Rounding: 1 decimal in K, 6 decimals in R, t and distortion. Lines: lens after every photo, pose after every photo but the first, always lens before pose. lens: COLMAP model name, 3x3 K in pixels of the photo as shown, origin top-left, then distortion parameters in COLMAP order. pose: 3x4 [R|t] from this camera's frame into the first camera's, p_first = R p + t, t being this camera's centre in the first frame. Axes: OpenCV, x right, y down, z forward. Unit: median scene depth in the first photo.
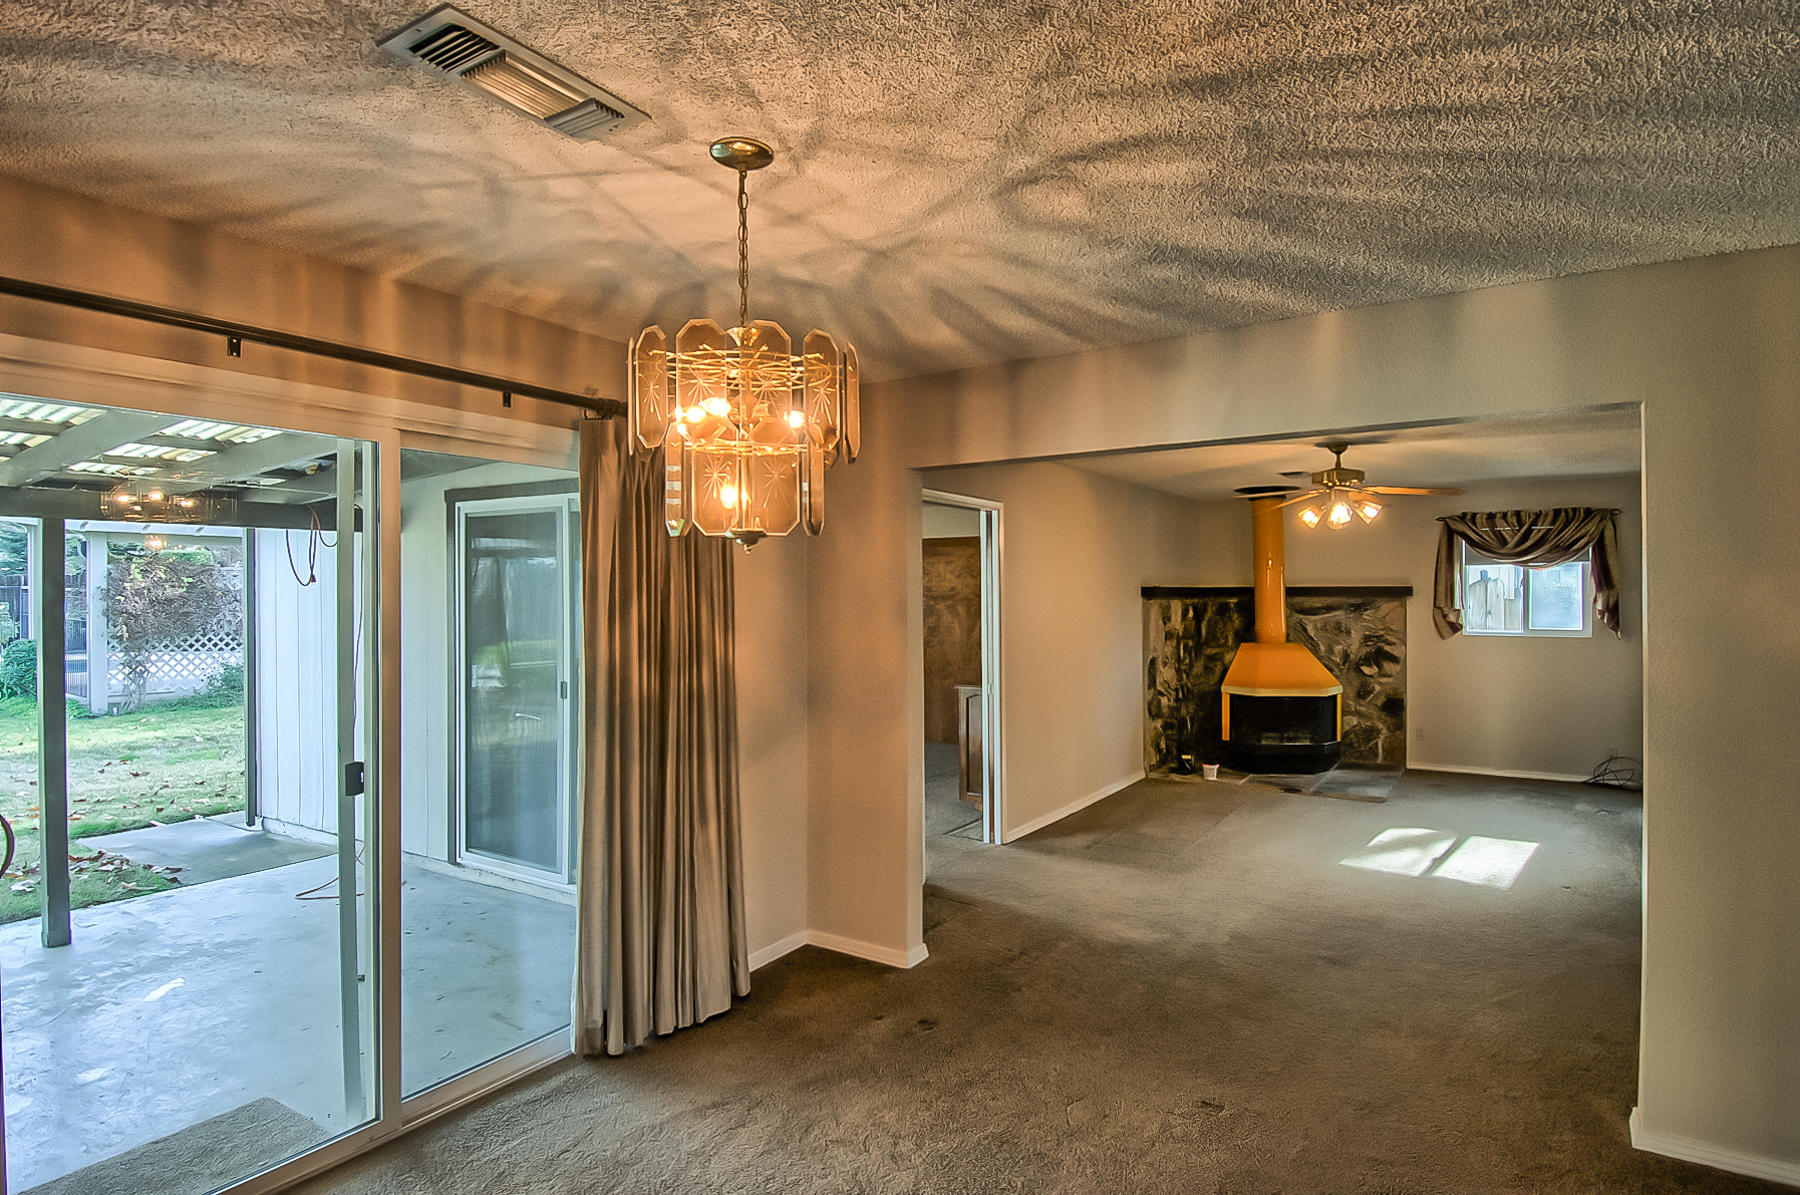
lens RADIAL K [[943.9, 0, 898.8], [0, 943.9, 591.8], [0, 0, 1]] dist [0.000007, -0.000252]
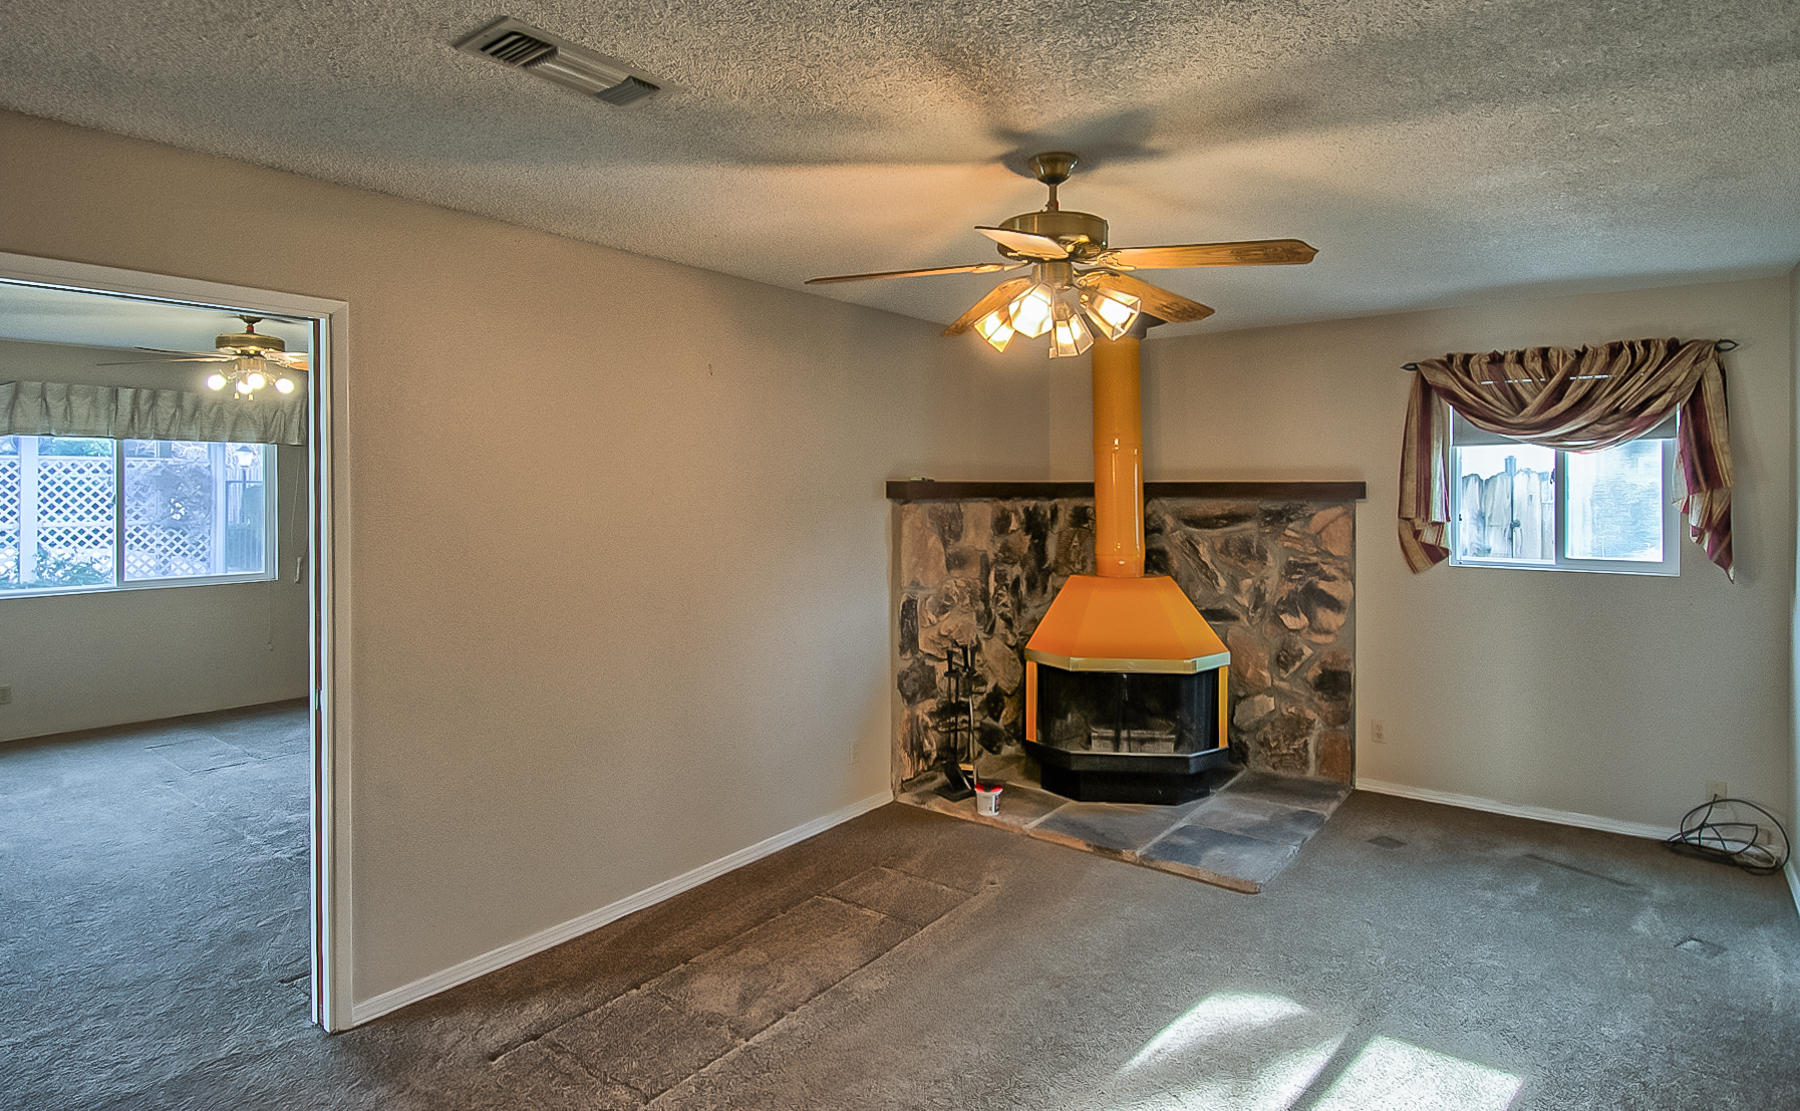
lens RADIAL K [[960.7, 0, 899.9], [0, 960.7, 485.6], [0, 0, 1]] dist [0.000474, -0.002024]
pose [[0.997590, 0.003144, -0.069314, 0.303865], [-0.003077, 0.999995, 0.001068, -0.003377], [0.069317, -0.000852, 0.997594, 0.390442]]
